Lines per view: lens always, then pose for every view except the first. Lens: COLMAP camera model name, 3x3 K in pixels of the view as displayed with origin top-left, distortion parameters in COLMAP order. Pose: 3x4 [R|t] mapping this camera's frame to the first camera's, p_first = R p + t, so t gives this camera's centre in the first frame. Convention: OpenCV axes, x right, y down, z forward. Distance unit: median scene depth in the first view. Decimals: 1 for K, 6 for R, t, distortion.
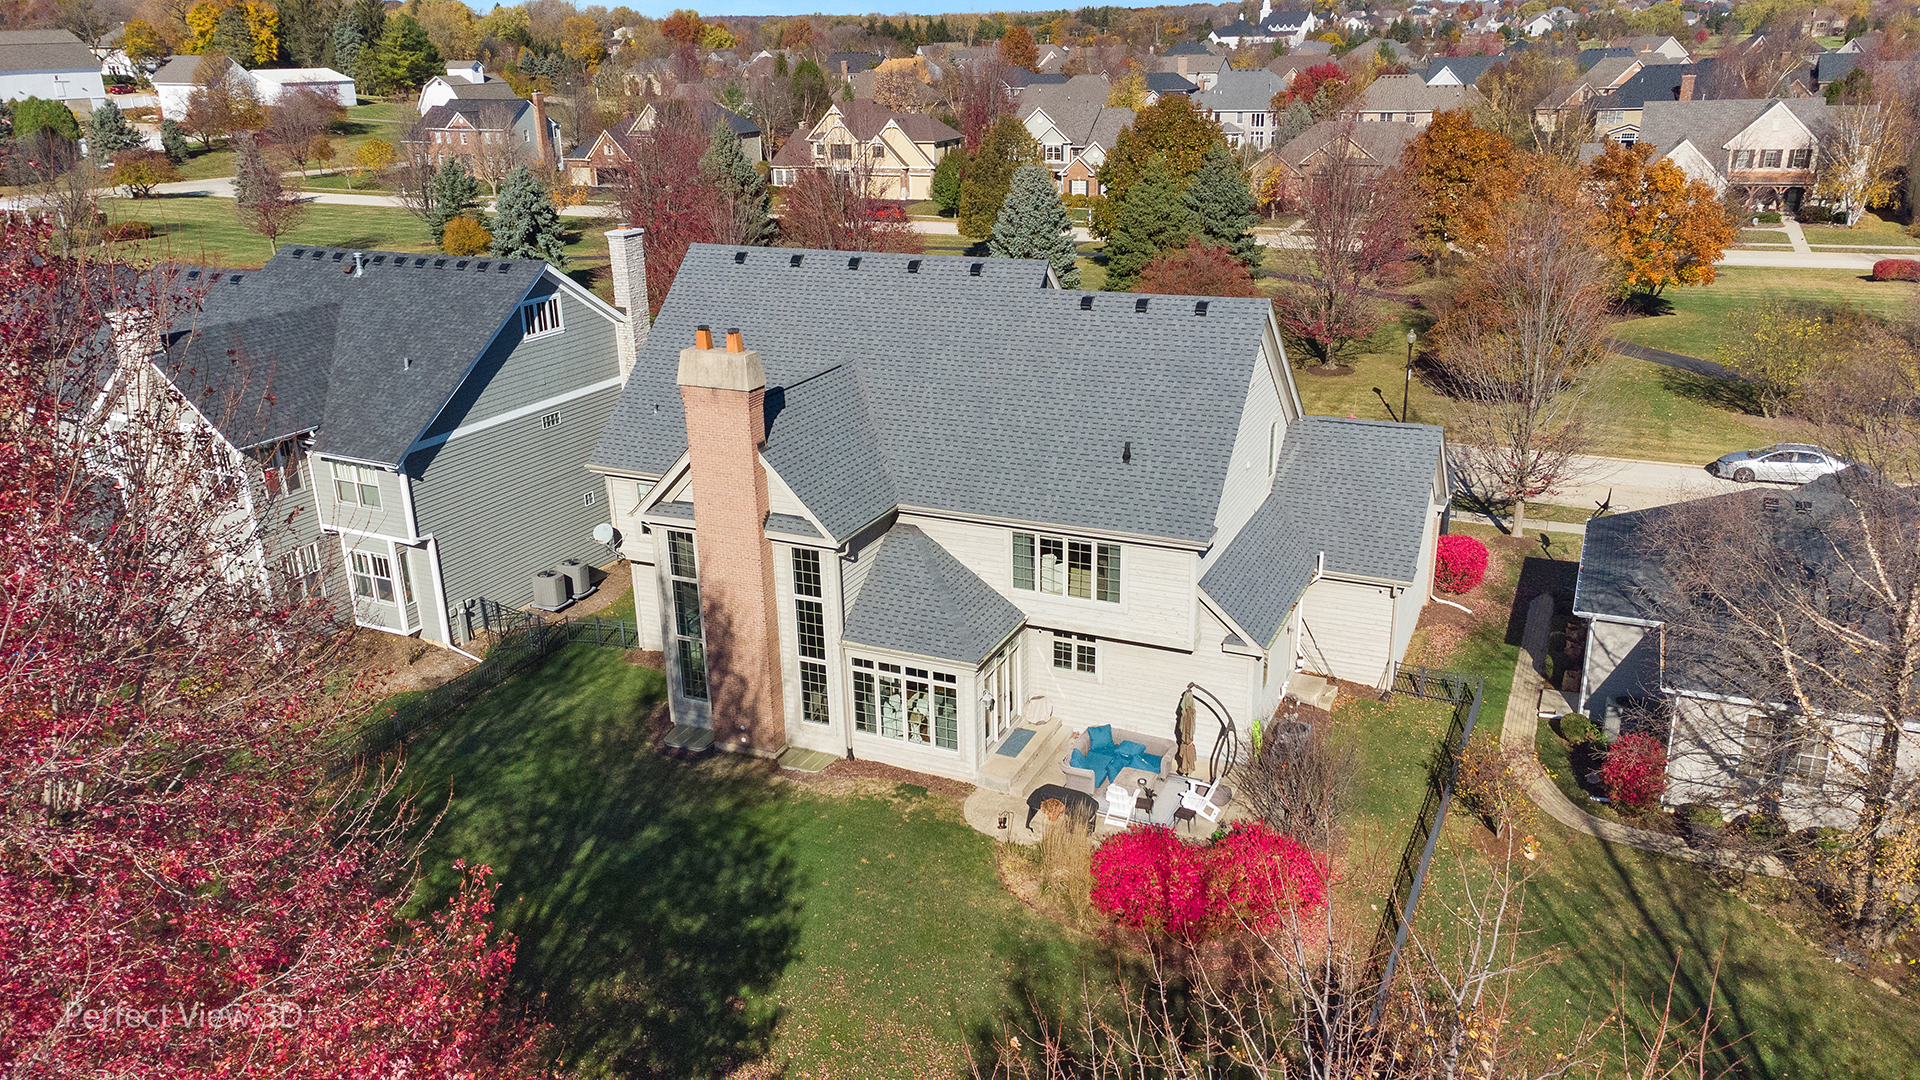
lens RADIAL K [[1384.3, 0, 960.0], [0, 1384.3, 540.0], [0, 0, 1]] dist [0.006763, 0.055813]
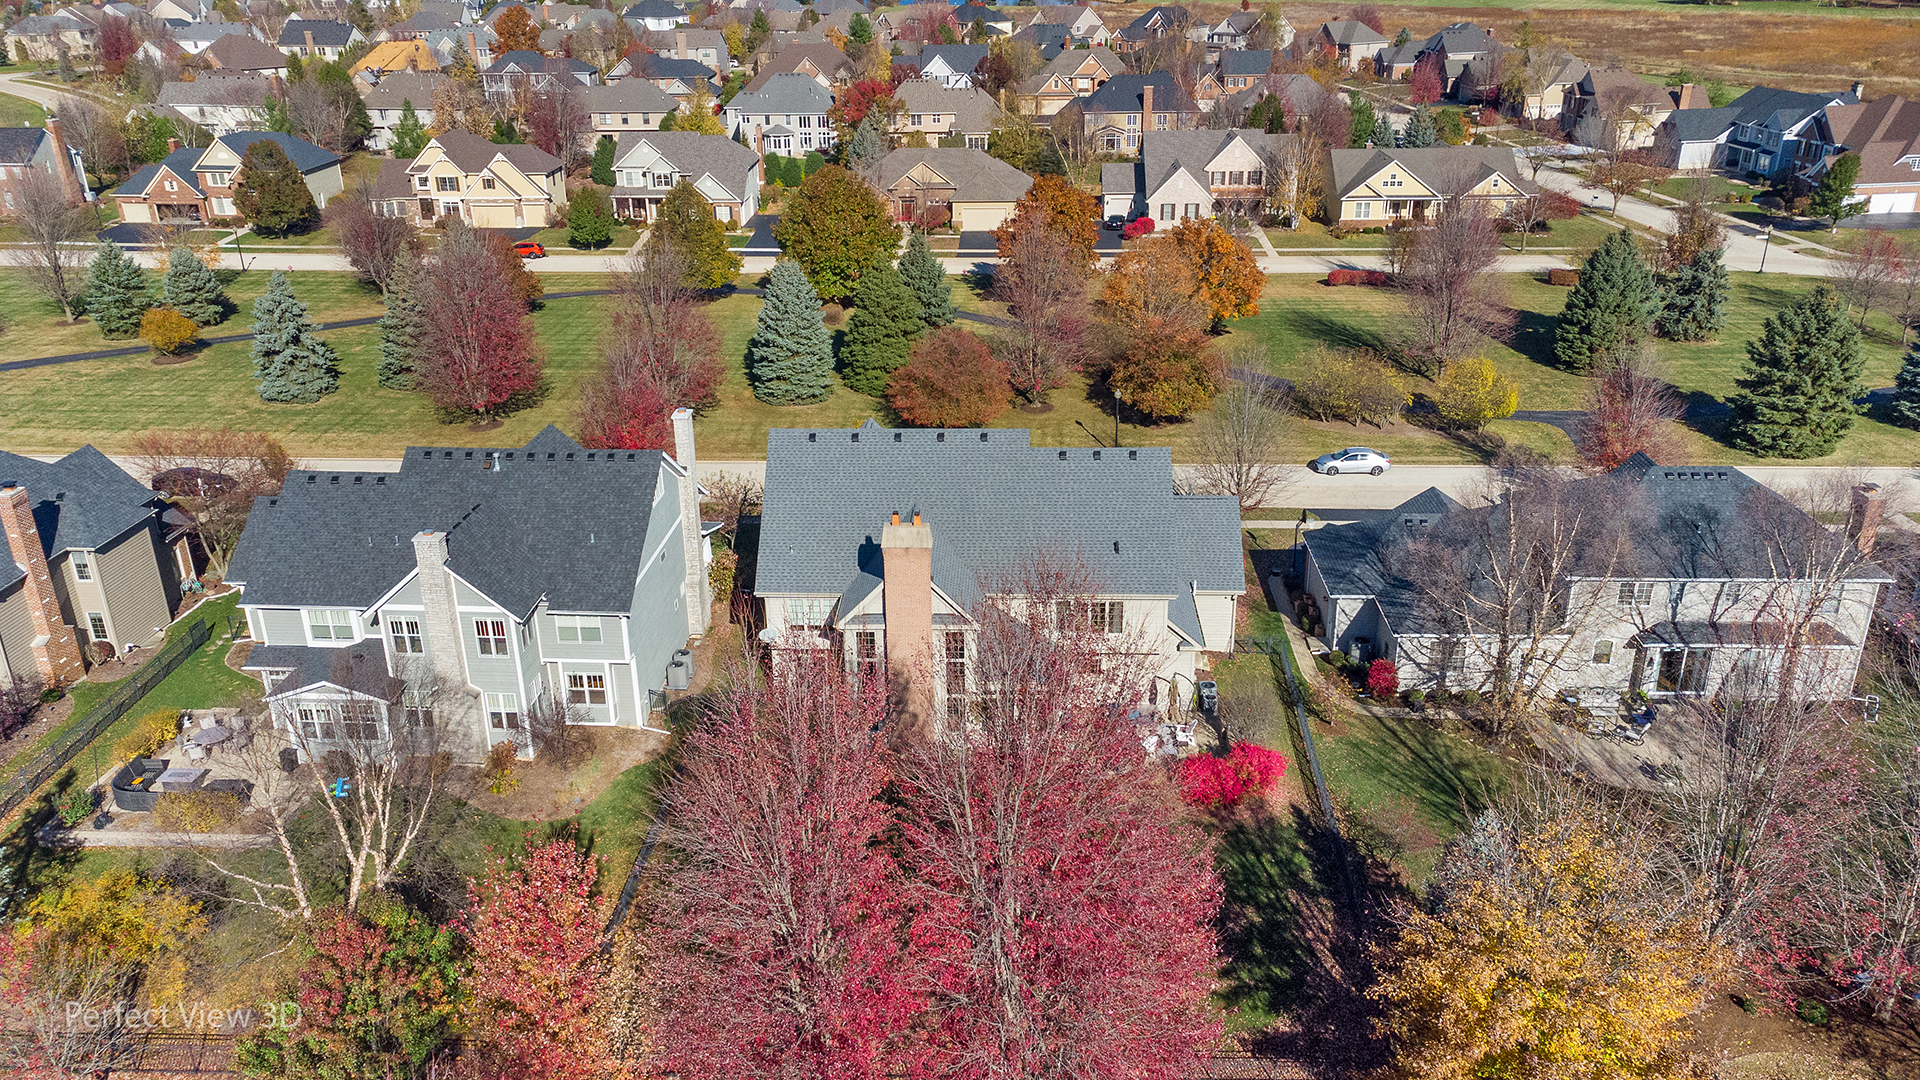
lens RADIAL K [[1384.3, 0, 960.0], [0, 1384.3, 540.0], [0, 0, 1]] dist [0.006763, 0.055813]
pose [[0.927469, -0.137119, 0.347851, -0.582297], [0.121232, 0.990350, 0.067147, -0.186263], [-0.353701, -0.020106, 0.935142, -0.488133]]
